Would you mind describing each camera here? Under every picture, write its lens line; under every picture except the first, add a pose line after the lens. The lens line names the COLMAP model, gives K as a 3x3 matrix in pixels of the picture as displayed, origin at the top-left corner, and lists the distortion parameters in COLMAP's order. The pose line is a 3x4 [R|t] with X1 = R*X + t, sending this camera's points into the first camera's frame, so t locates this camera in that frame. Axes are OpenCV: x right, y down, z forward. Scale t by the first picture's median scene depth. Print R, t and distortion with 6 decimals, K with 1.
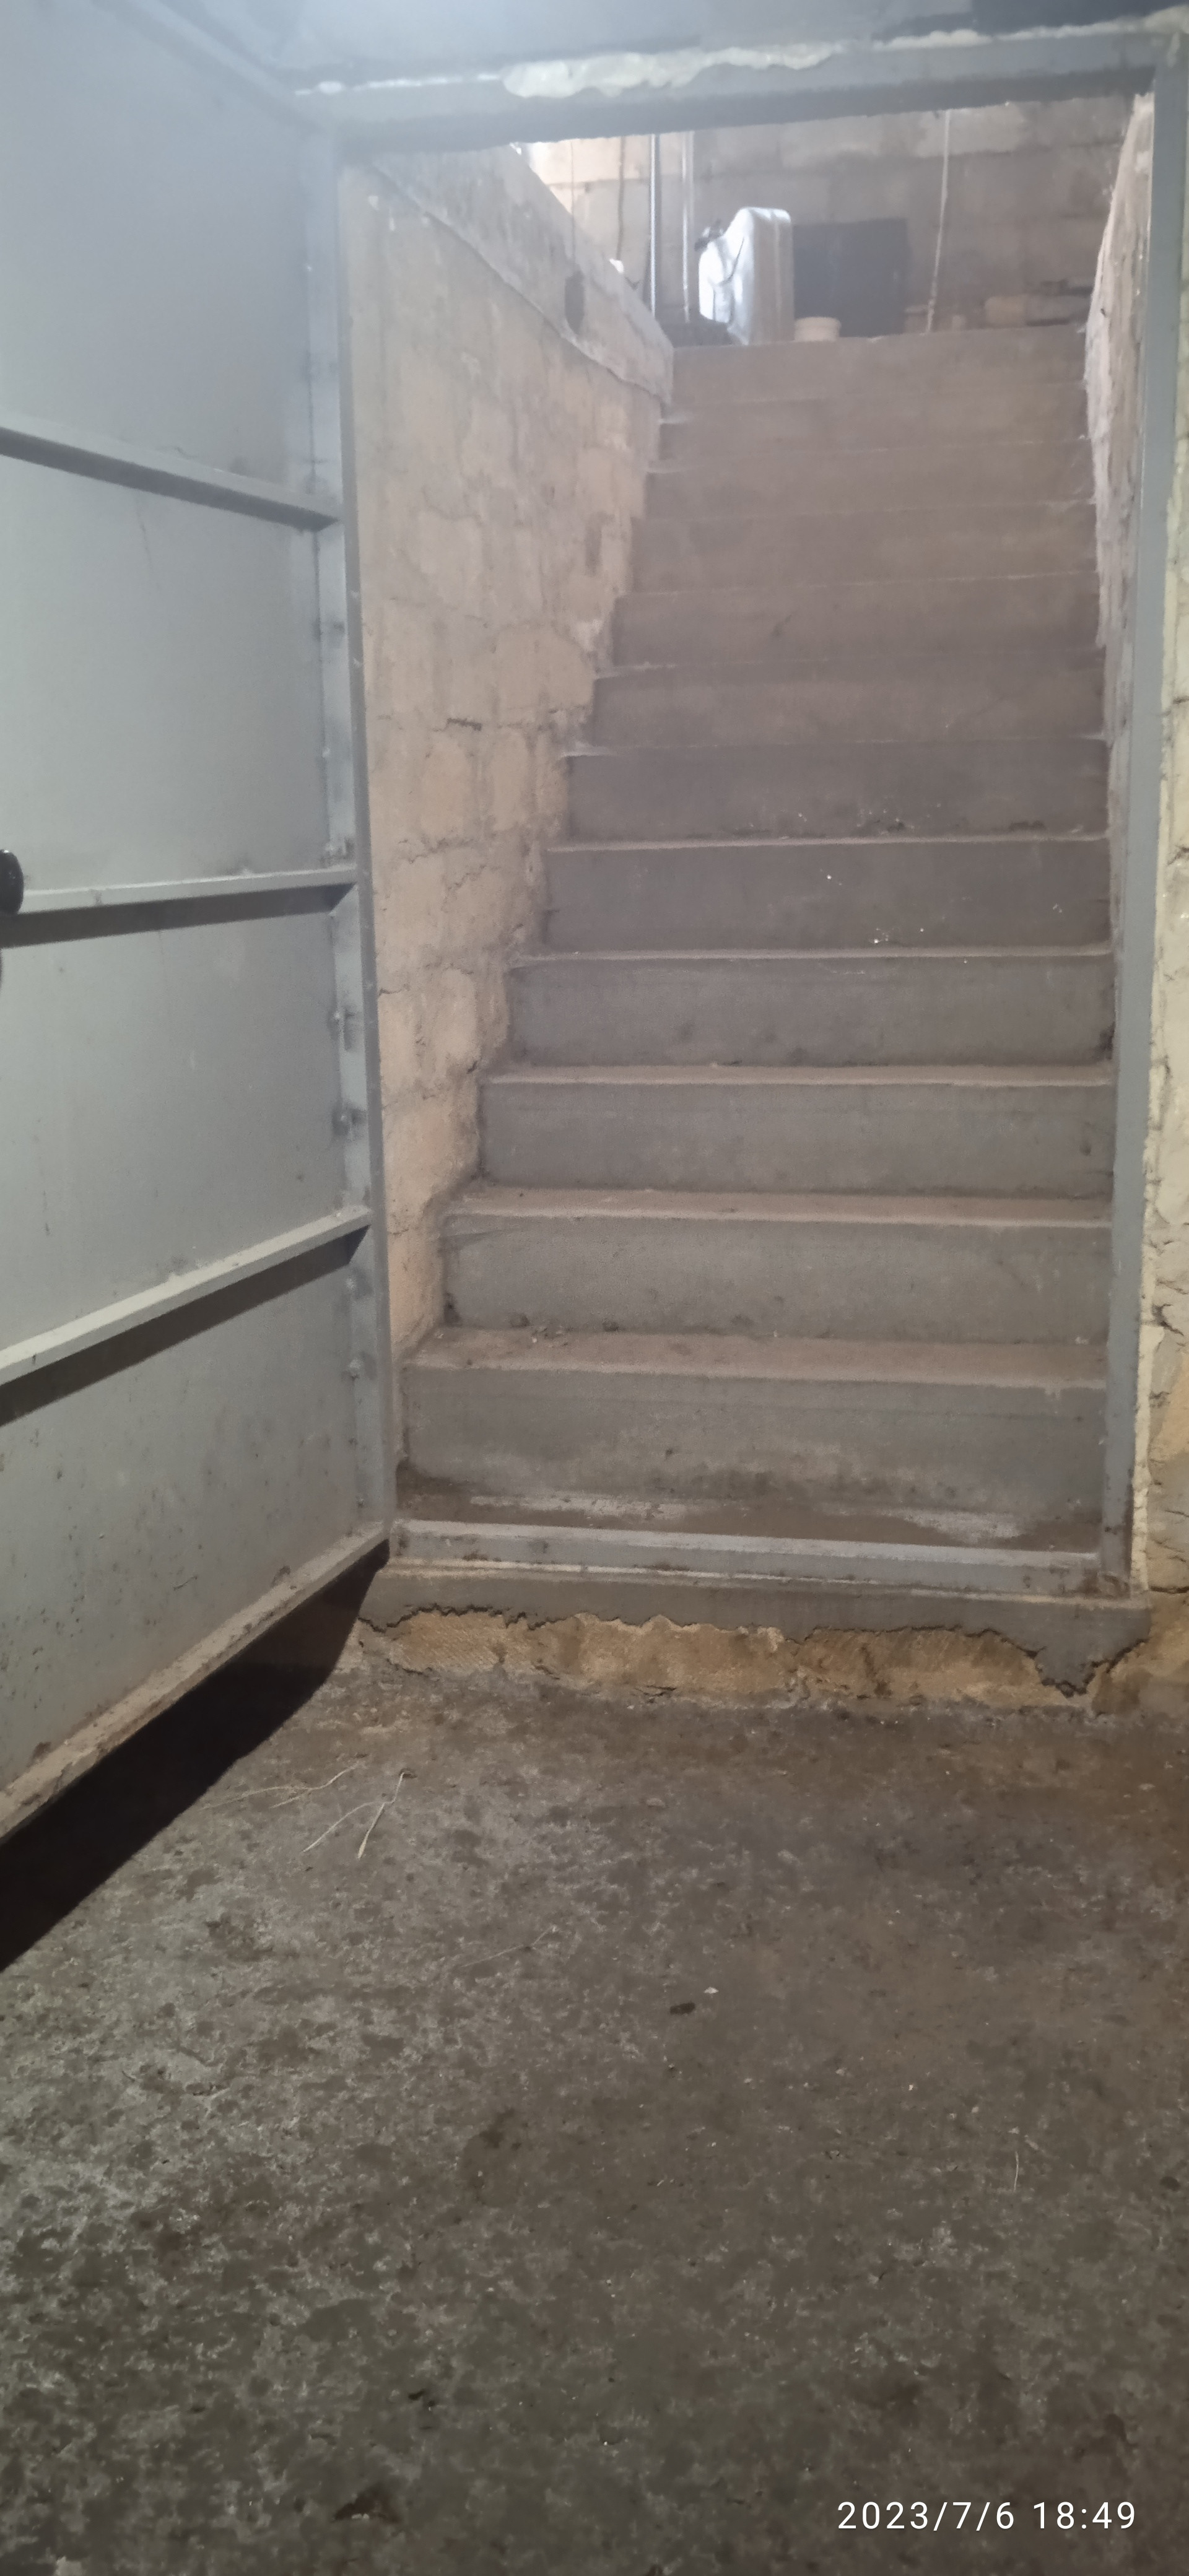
lens RADIAL K [[2103.6, 0, 610.5], [0, 2103.6, 1274.8], [0, 0, 1]] dist [0.052863, -0.045821]
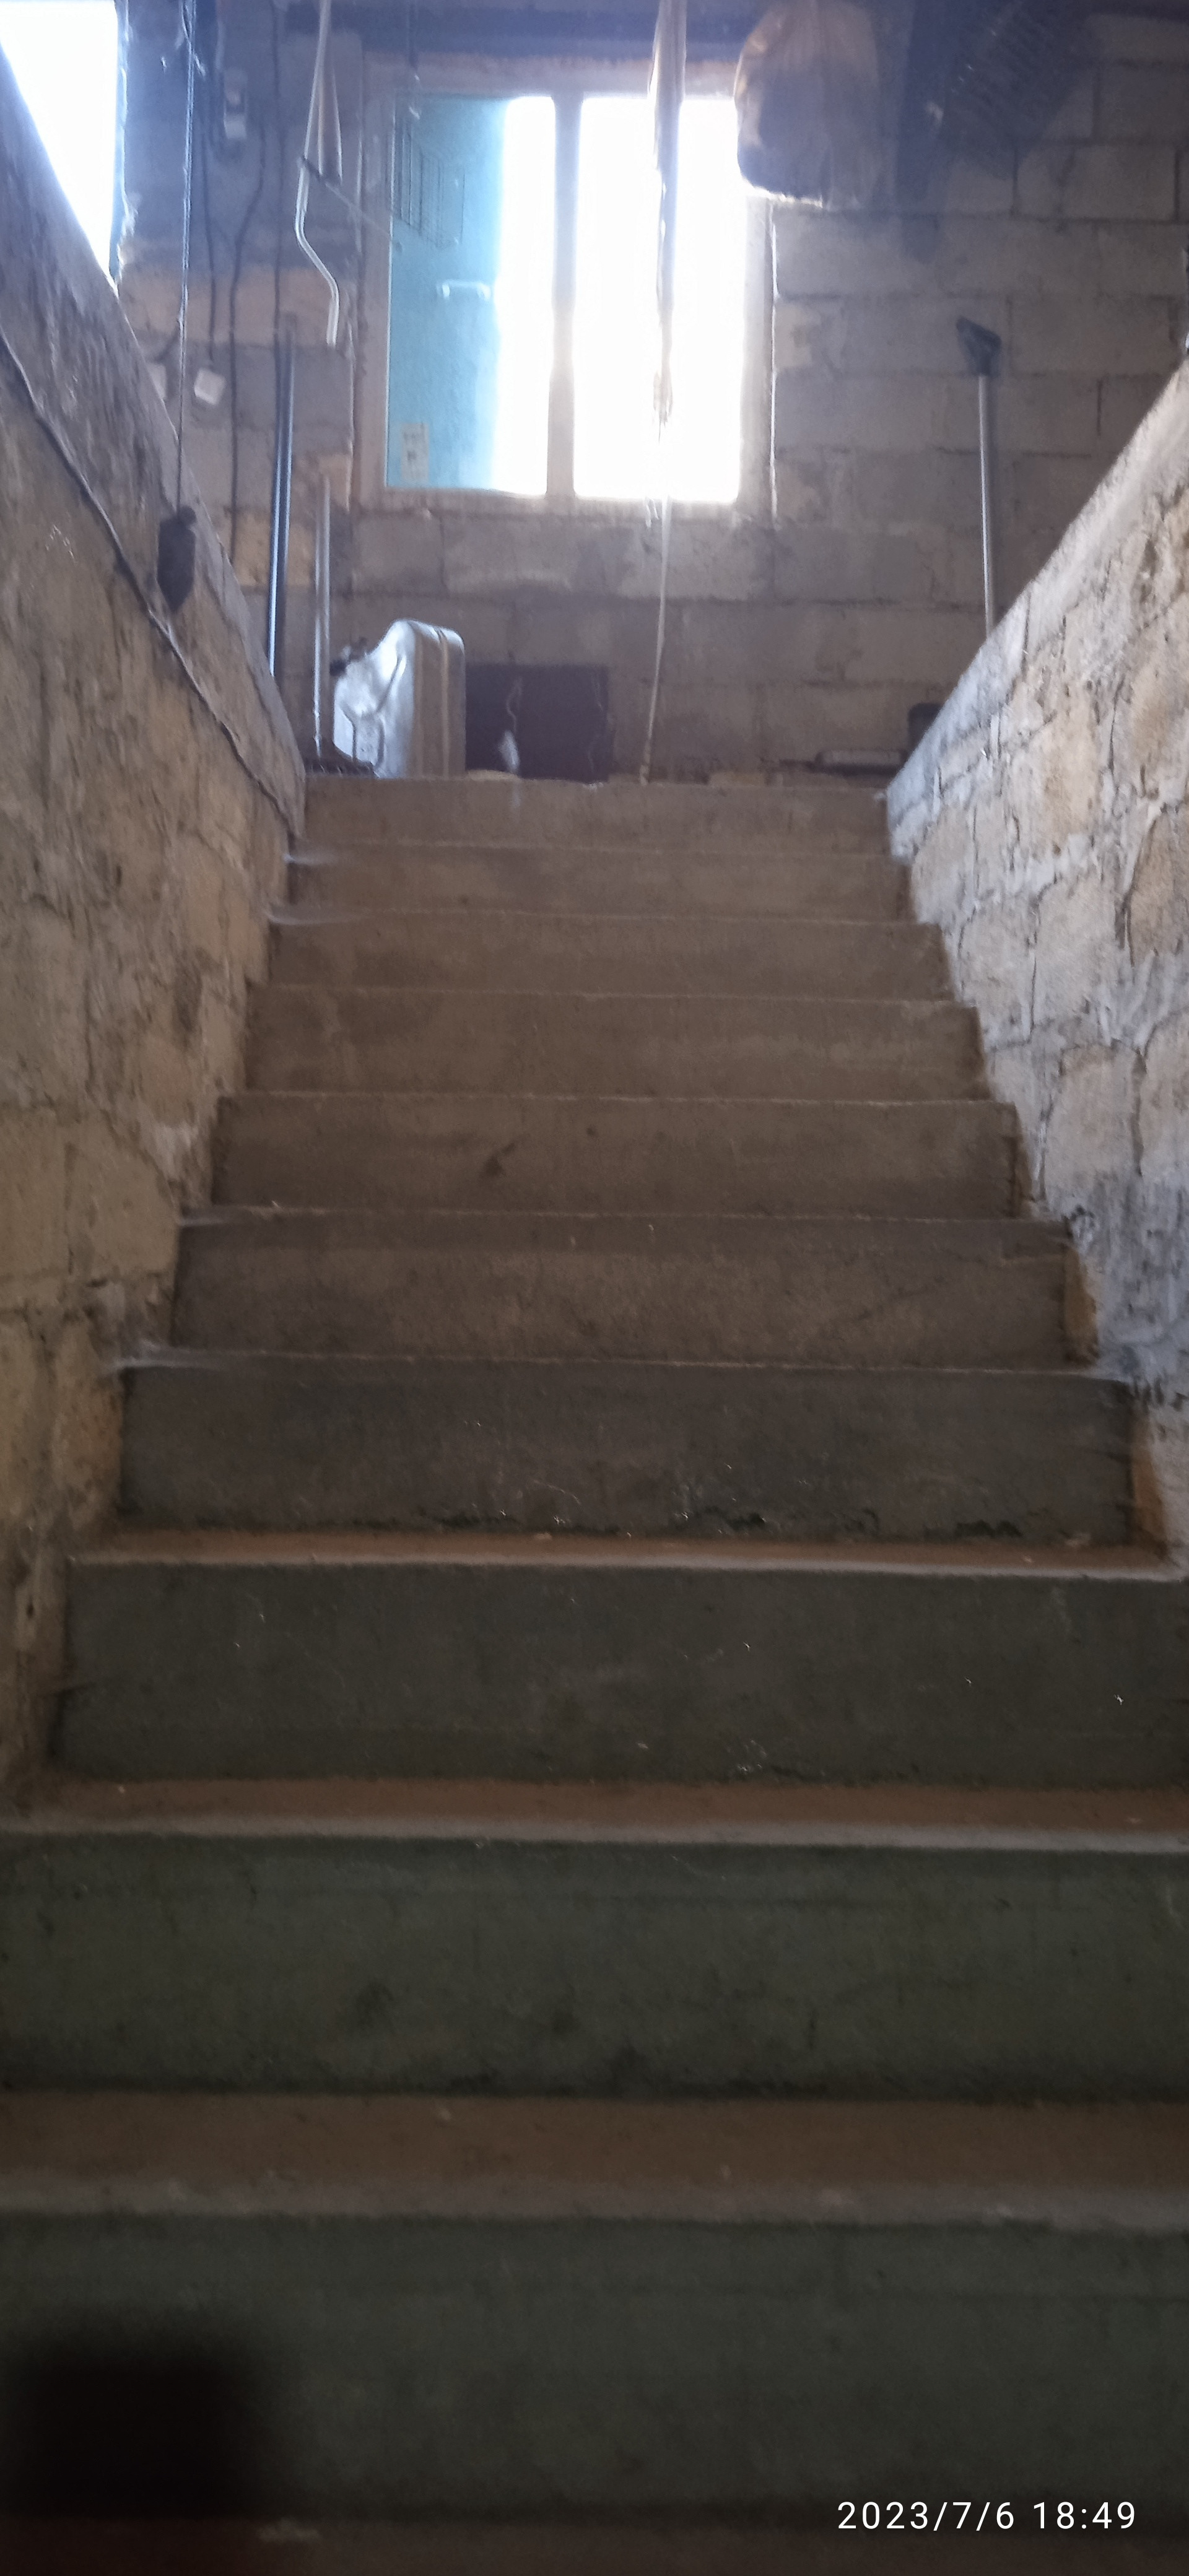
lens RADIAL K [[2103.6, 0, 583.6], [0, 2103.6, 1278.0], [0, 0, 1]] dist [0.052863, -0.045821]
pose [[0.979108, 0.045047, 0.198290, -0.013008], [0.006341, 0.967915, -0.251198, -0.133904], [-0.203244, 0.247208, 0.947407, 0.473634]]
